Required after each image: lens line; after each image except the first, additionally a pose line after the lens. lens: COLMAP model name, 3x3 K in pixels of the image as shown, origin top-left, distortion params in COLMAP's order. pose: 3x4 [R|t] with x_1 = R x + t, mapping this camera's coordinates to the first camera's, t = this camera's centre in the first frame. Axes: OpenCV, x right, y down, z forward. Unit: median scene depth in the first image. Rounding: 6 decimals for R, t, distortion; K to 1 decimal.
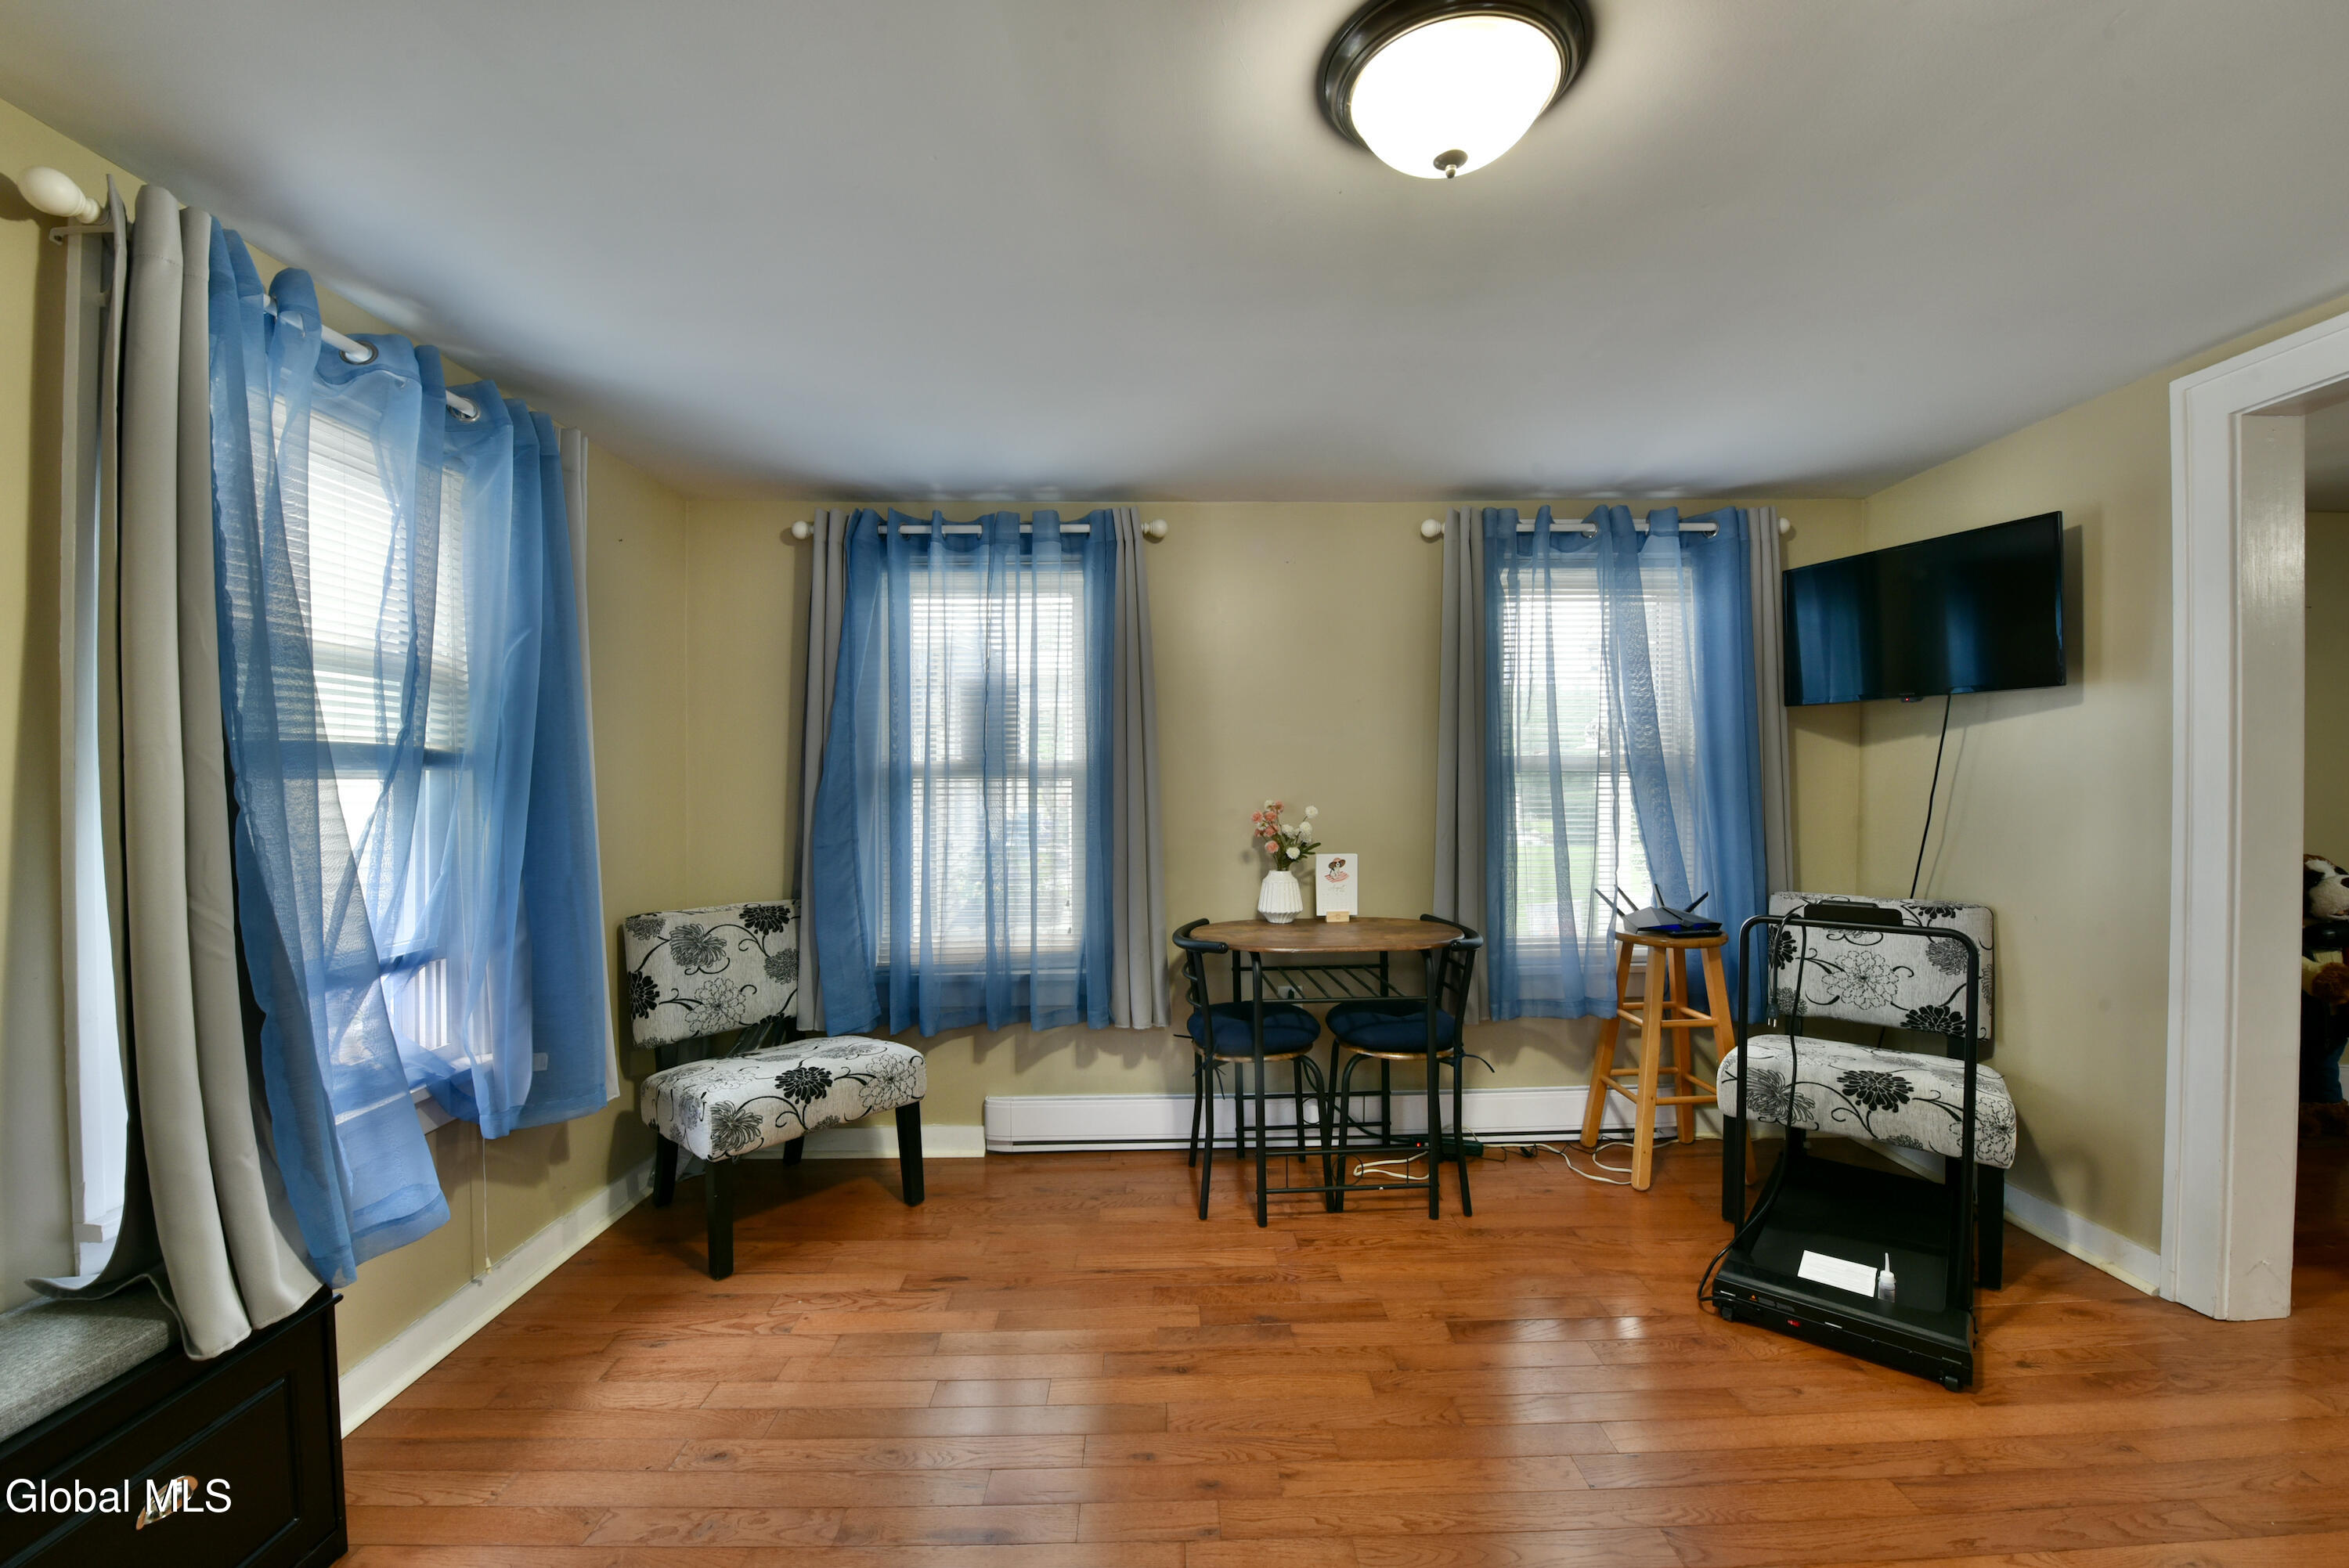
lens RADIAL K [[945.4, 0, 1173.4], [0, 945.4, 783.4], [0, 0, 1]] dist [-0.021636, 0.000101]
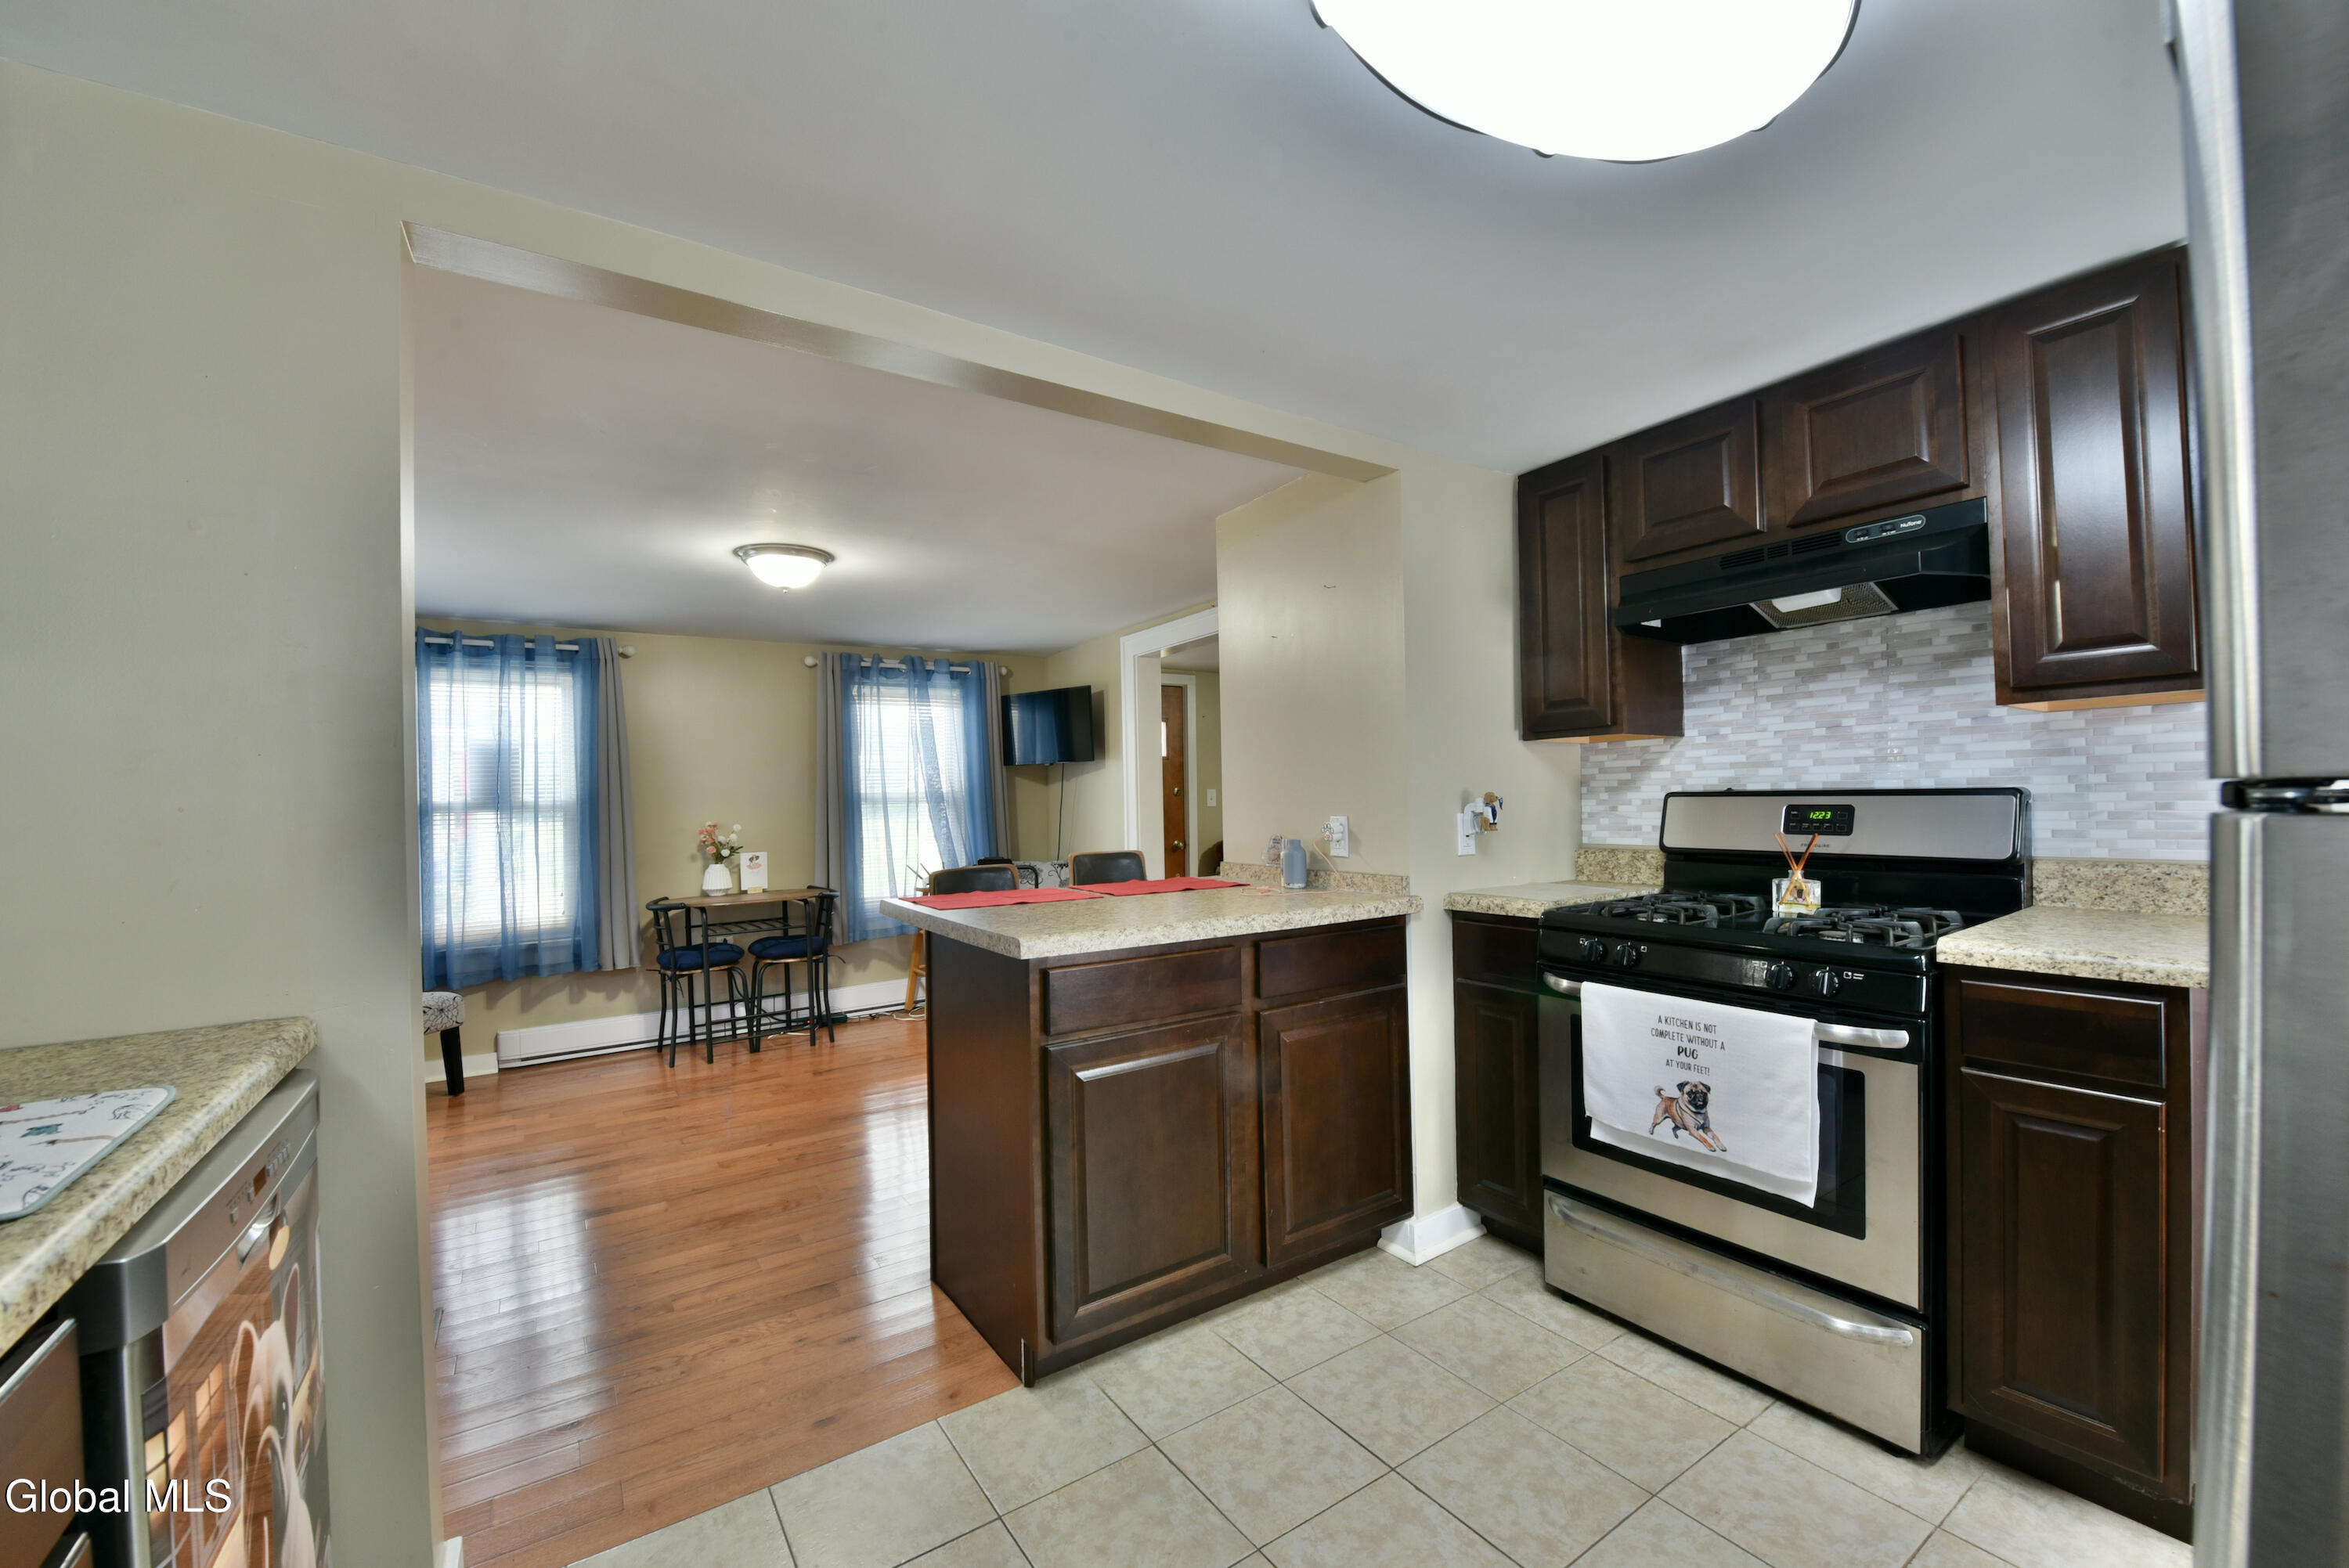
lens RADIAL K [[945.4, 0, 1172.2], [0, 945.4, 793.1], [0, 0, 1]] dist [-0.021636, 0.000101]
pose [[0.840724, -0.010902, 0.541354, -0.104291], [0.020128, 0.999735, -0.011127, 0.002622], [-0.541089, 0.020251, 0.840721, -0.794845]]
